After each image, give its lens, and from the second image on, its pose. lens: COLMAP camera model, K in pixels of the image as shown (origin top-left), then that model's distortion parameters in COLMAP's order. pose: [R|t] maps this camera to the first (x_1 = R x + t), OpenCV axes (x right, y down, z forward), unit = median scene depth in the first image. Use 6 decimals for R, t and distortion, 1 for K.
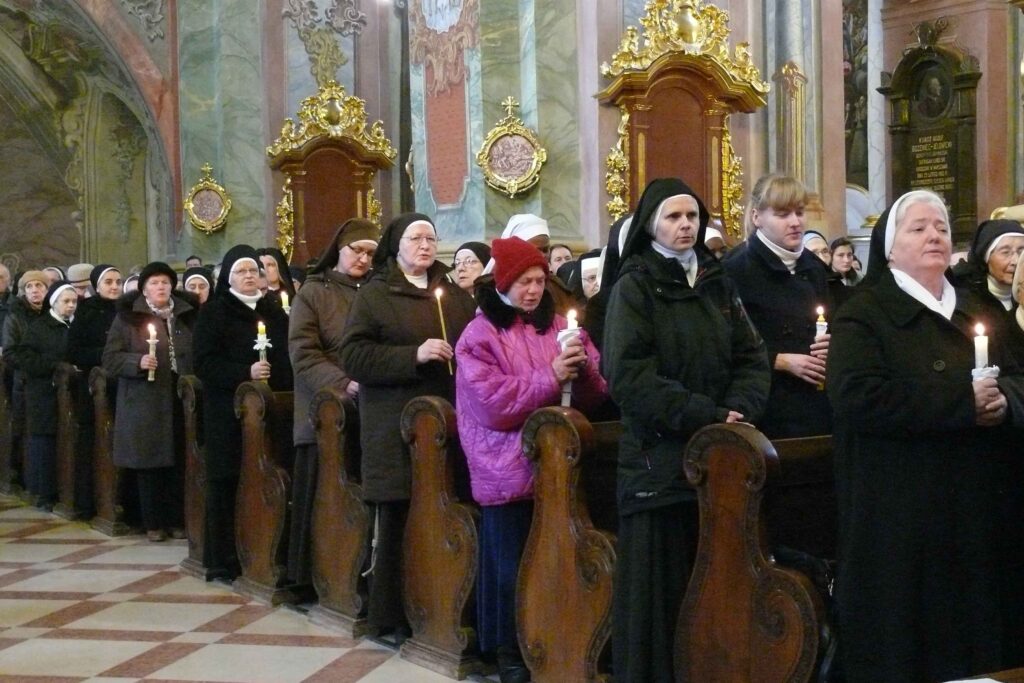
lens RADIAL K [[1642.2, 0, 499.3], [0, 1642.2, 327.8], [0, 0, 1]] dist [-0.034987, 0.213783]
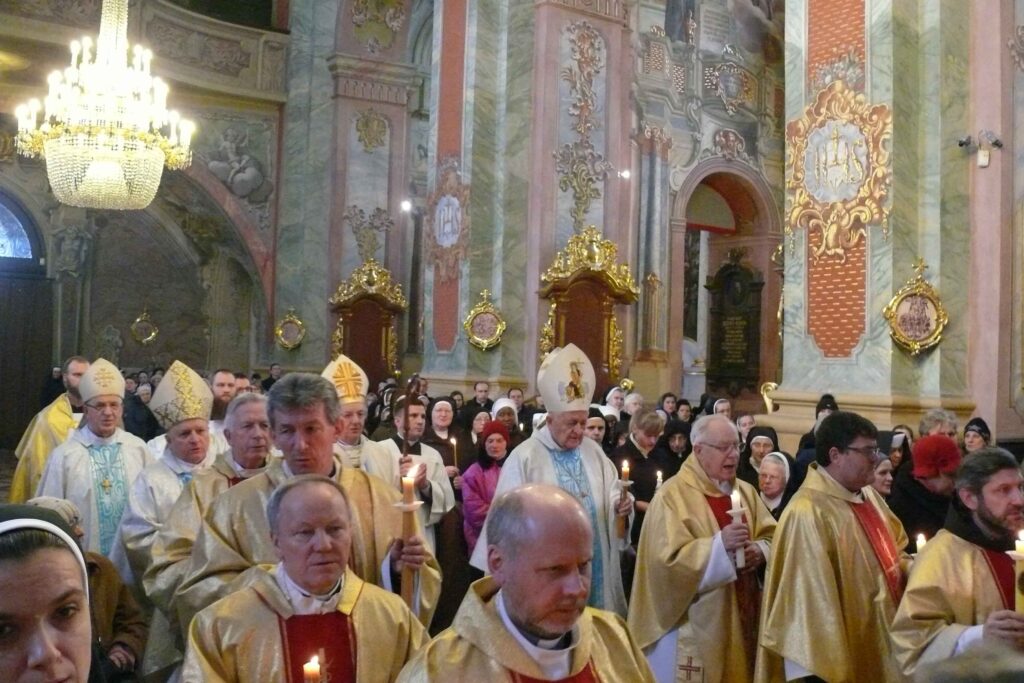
lens RADIAL K [[1085.9, 0, 495.3], [0, 1085.9, 339.9], [0, 0, 1]] dist [-0.198267, 0.228513]
pose [[0.998153, 0.050105, 0.034354, -0.018112], [-0.048313, 0.997523, -0.051131, -0.032478], [-0.036831, 0.049377, 0.998101, -0.095693]]
